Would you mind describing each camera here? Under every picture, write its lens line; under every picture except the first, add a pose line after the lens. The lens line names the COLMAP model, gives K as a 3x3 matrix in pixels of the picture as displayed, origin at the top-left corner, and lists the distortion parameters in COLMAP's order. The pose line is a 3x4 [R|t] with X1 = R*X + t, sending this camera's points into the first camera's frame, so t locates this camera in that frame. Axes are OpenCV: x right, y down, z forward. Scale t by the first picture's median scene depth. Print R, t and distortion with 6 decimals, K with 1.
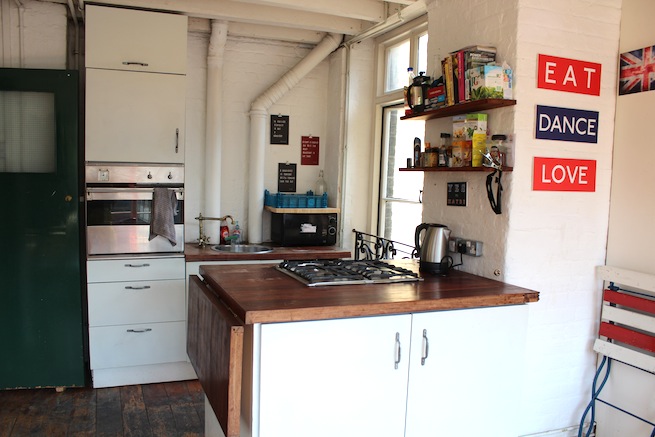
lens RADIAL K [[547.9, 0, 327.5], [0, 547.9, 218.5], [0, 0, 1]] dist [-0.171431, 0.173517]
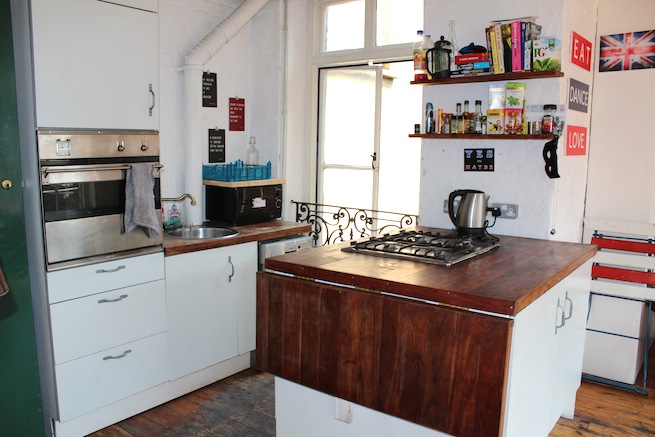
lens RADIAL K [[547.9, 0, 327.5], [0, 547.9, 218.5], [0, 0, 1]] dist [-0.171431, 0.173517]
pose [[0.863263, -0.084129, 0.497694, -0.492817], [0.050119, 0.995426, 0.081331, -0.029788], [-0.502260, -0.045266, 0.863531, 0.234897]]
